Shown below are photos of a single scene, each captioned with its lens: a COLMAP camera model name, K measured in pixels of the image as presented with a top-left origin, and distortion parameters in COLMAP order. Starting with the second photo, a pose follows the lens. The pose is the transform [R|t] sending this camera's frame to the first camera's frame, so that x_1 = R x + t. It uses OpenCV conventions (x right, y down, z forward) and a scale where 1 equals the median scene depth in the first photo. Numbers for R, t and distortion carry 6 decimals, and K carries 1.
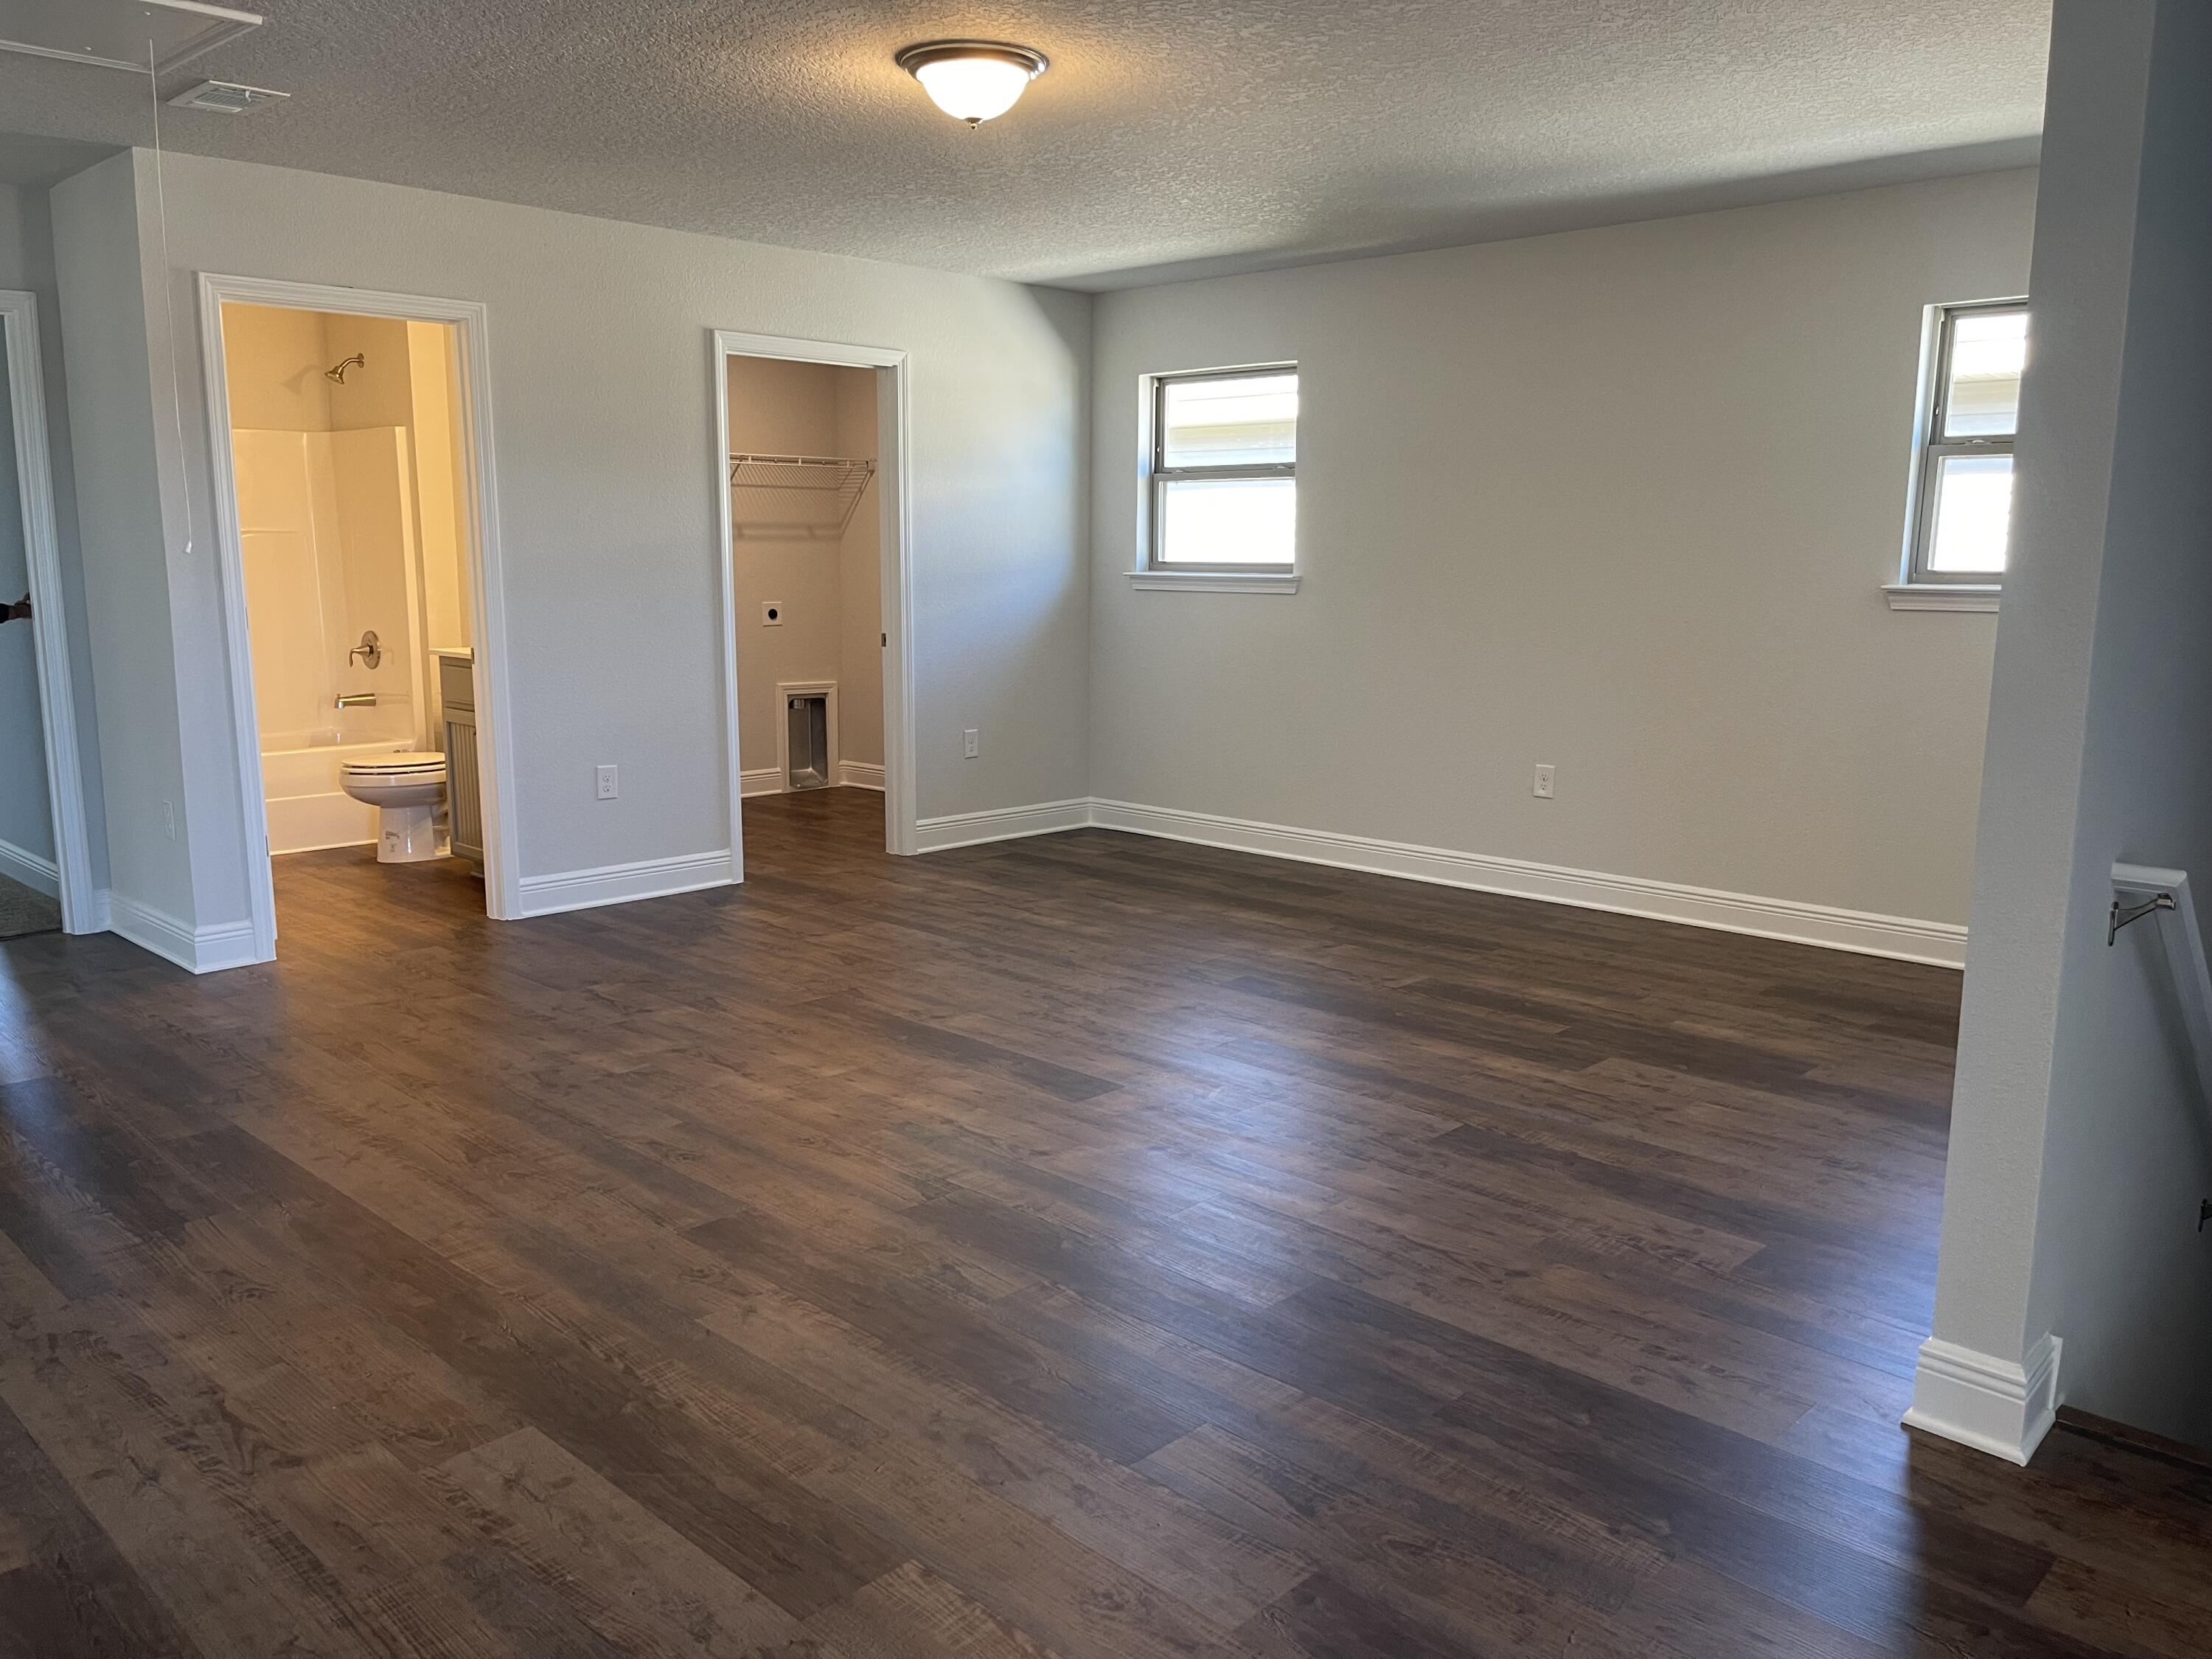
lens RADIAL K [[1672.2, 0, 1109.7], [0, 1672.2, 830.5], [0, 0, 1]] dist [0.041819, -0.042236]
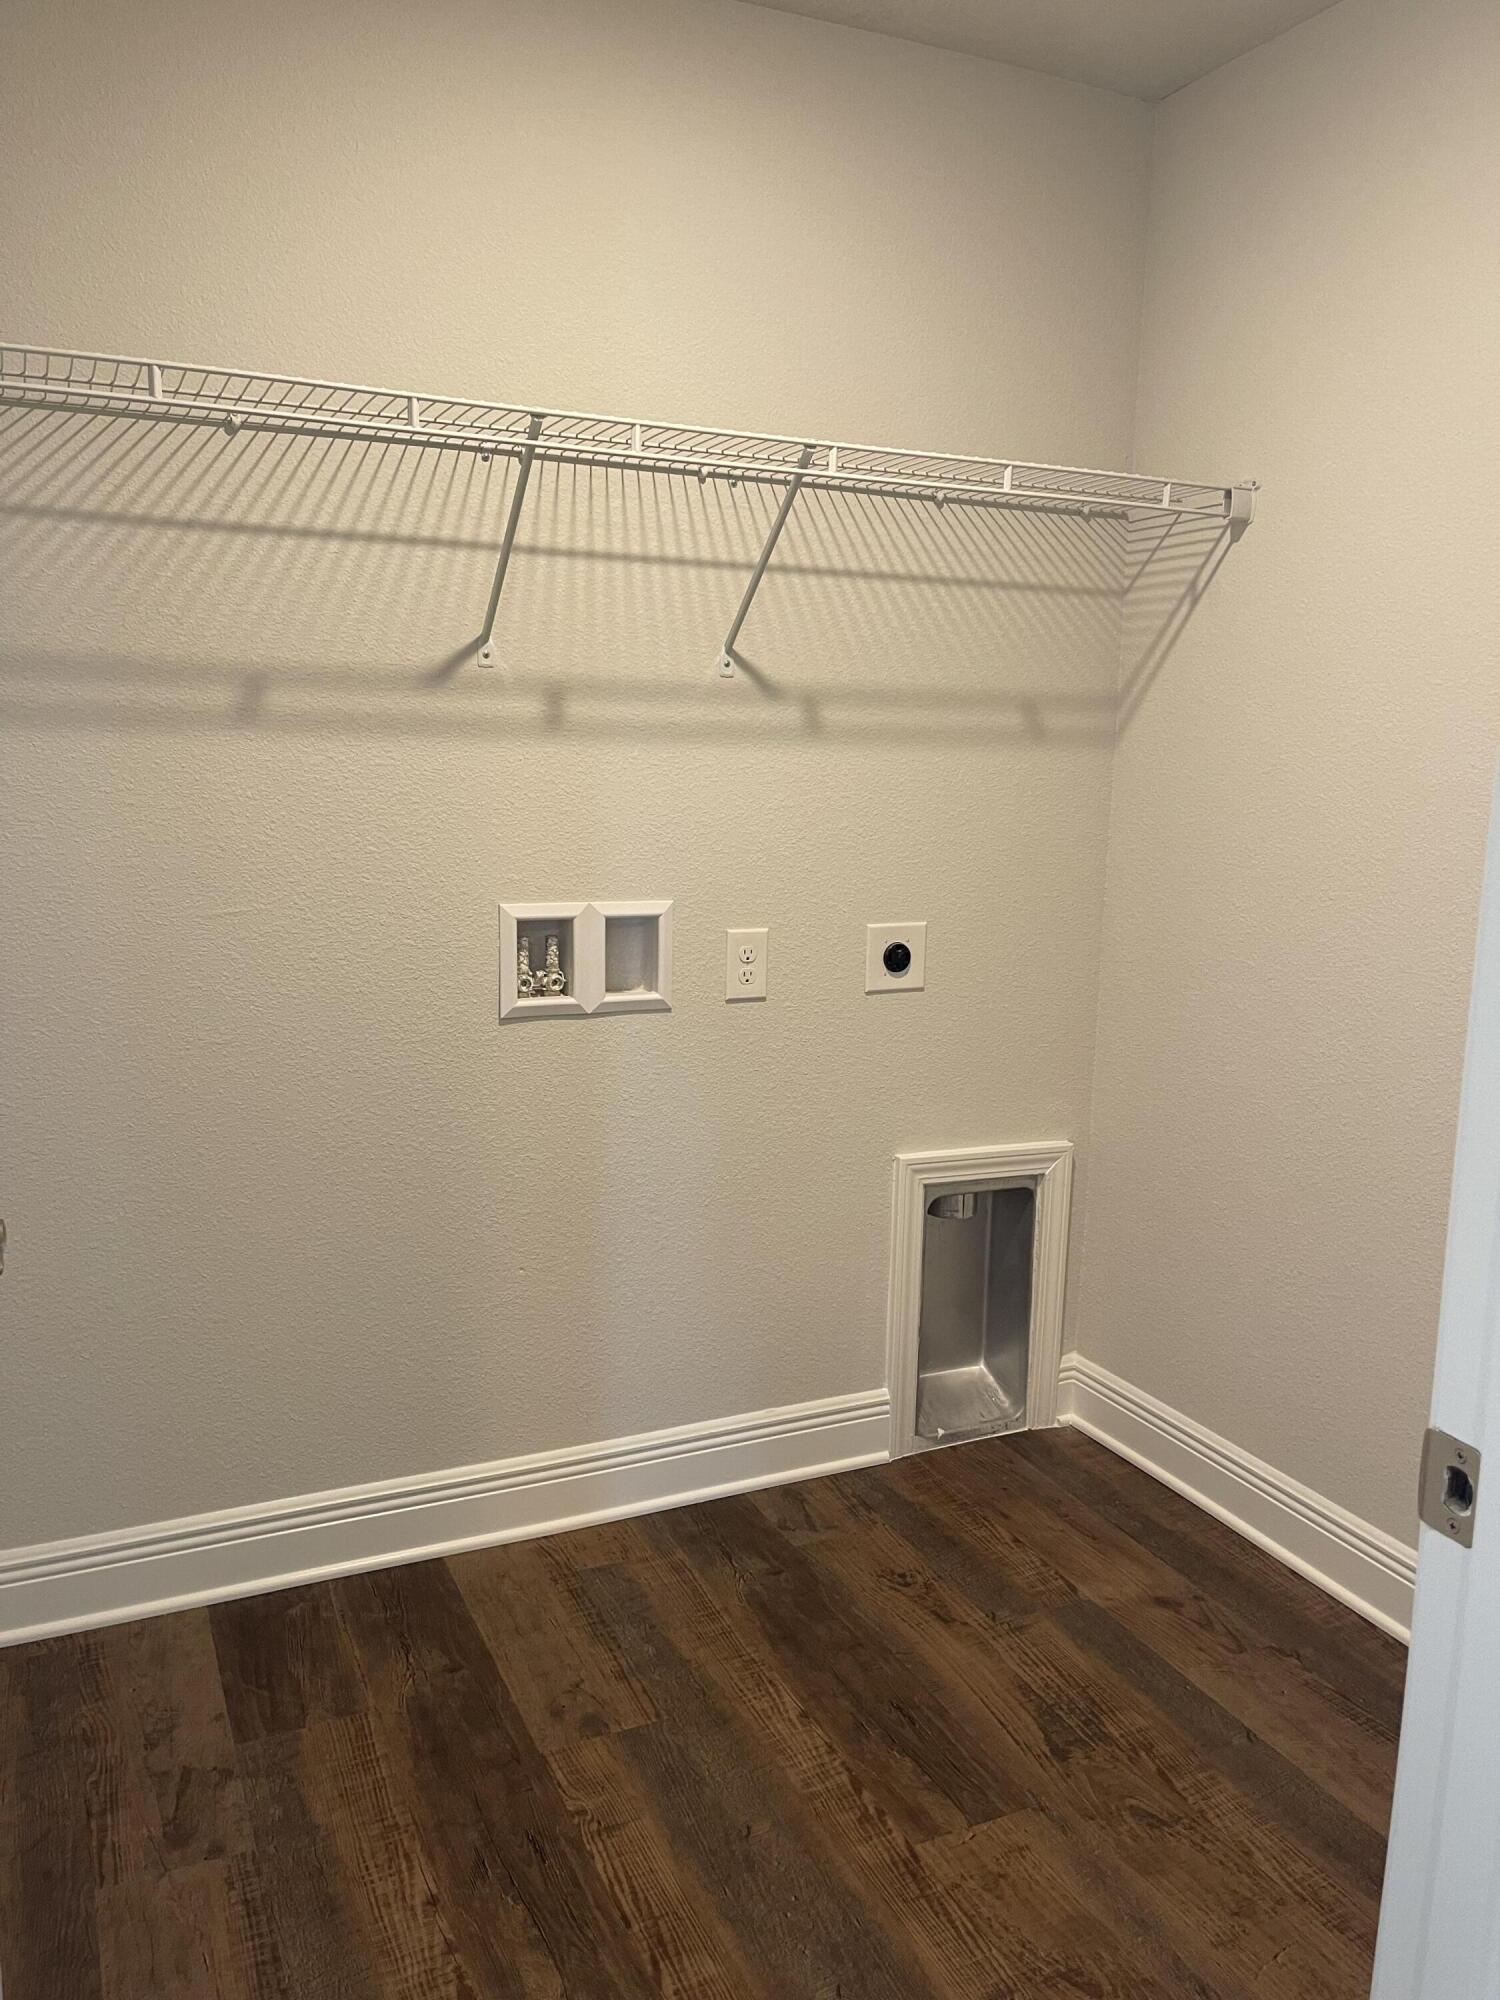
lens RADIAL K [[1512.0, 0, 754.9], [0, 1512.0, 1006.7], [0, 0, 1]] dist [0.041819, -0.042236]
pose [[0.920112, 0.082895, -0.382784, -0.105657], [-0.080662, 0.996501, 0.021910, -0.120578], [0.383260, 0.010717, 0.923578, 0.685494]]
